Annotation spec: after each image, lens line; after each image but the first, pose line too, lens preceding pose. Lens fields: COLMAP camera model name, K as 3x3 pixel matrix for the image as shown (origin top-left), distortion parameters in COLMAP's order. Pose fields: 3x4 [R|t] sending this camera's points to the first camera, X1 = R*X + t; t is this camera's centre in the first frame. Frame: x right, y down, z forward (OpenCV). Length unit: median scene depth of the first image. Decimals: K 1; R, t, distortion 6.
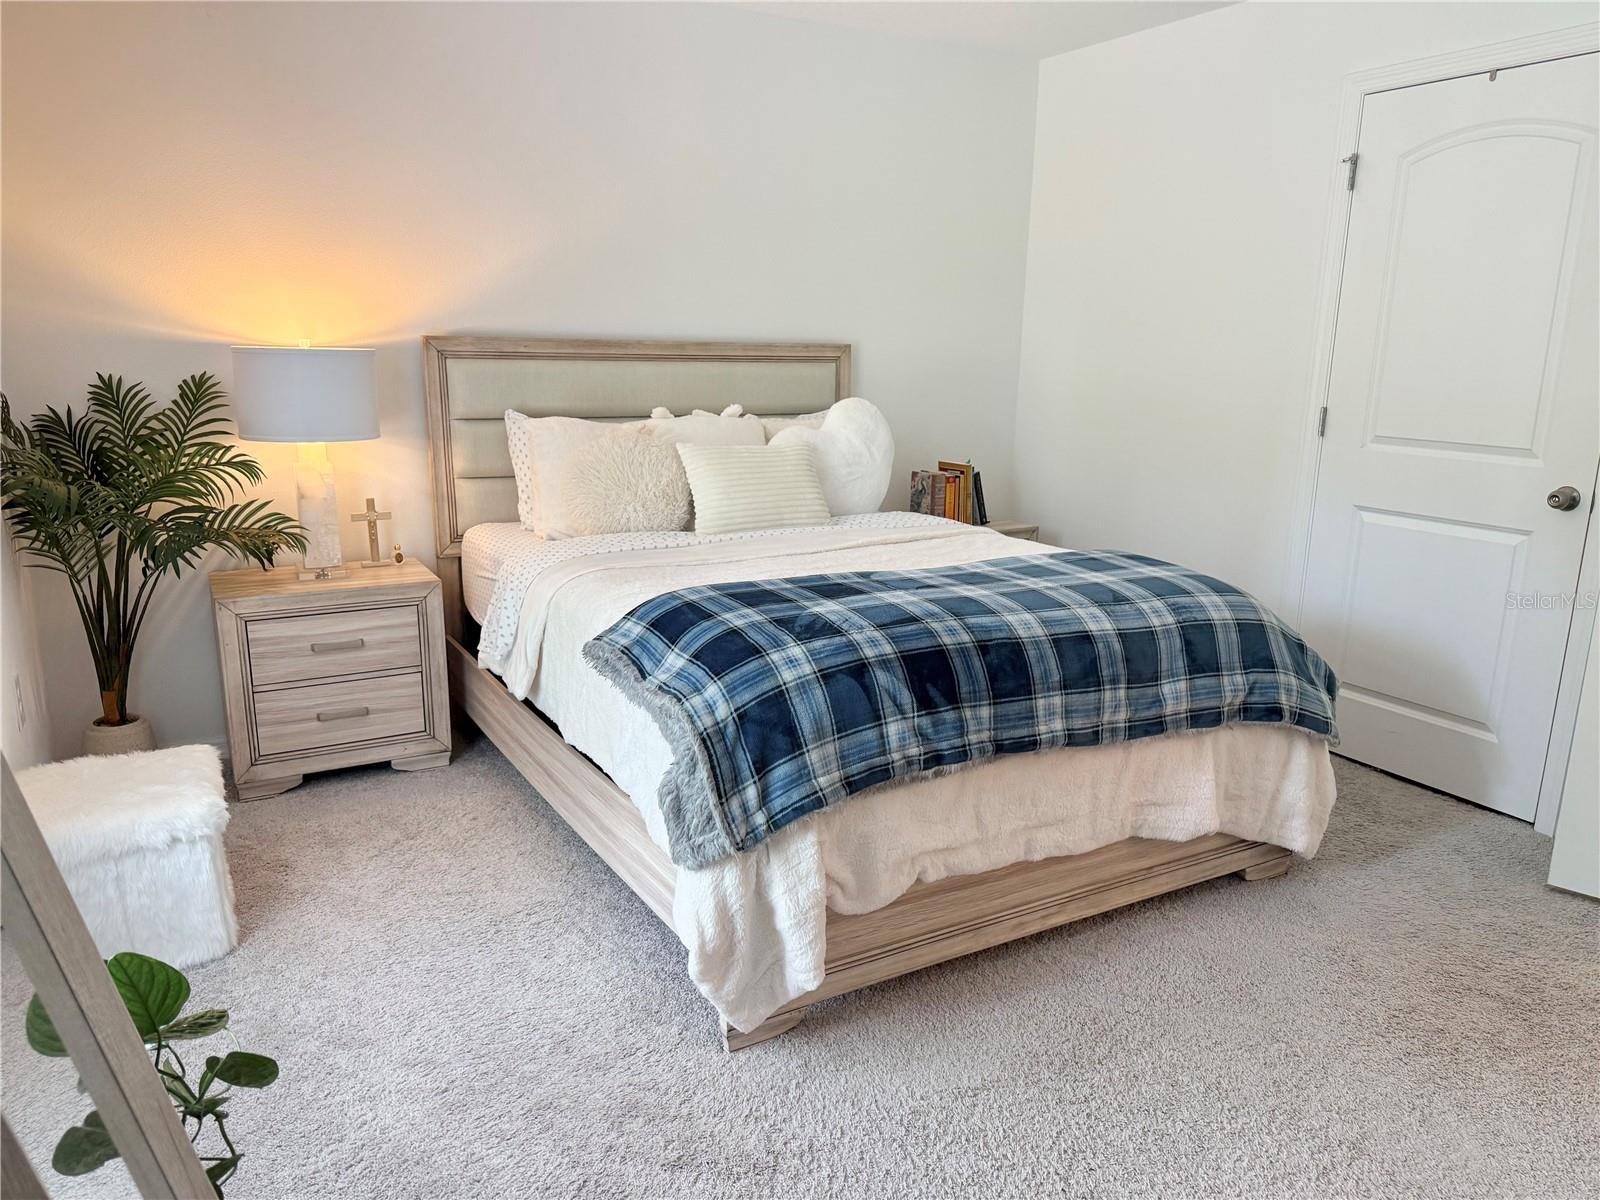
lens RADIAL K [[1146.6, 0, 802.8], [0, 1146.6, 601.0], [0, 0, 1]] dist [-0.000554, -0.006549]
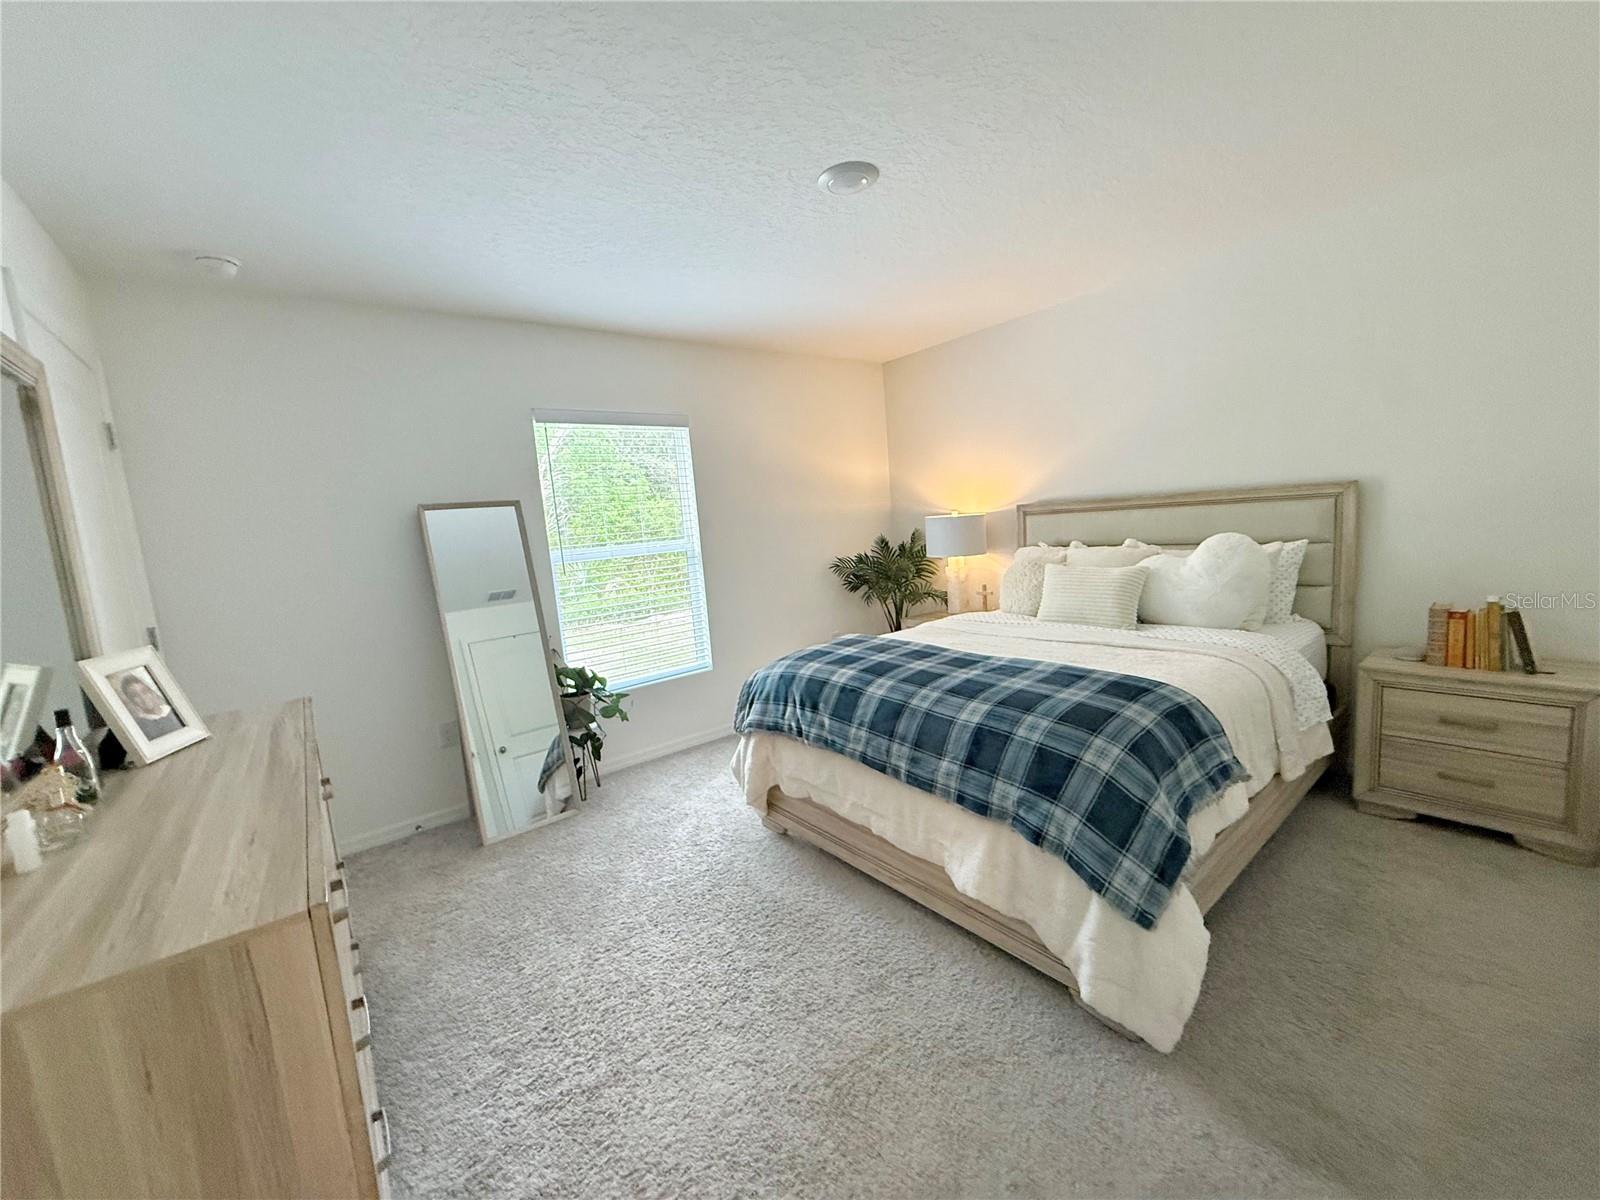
lens RADIAL K [[629.7, 0, 802.8], [0, 629.7, 598.9], [0, 0, 1]] dist [0.000250, 0.000116]
pose [[0.143516, 0.094035, -0.985170, 0.921457], [-0.137320, 0.987738, 0.074276, -0.134080], [0.980075, 0.124623, 0.154669, 0.648102]]
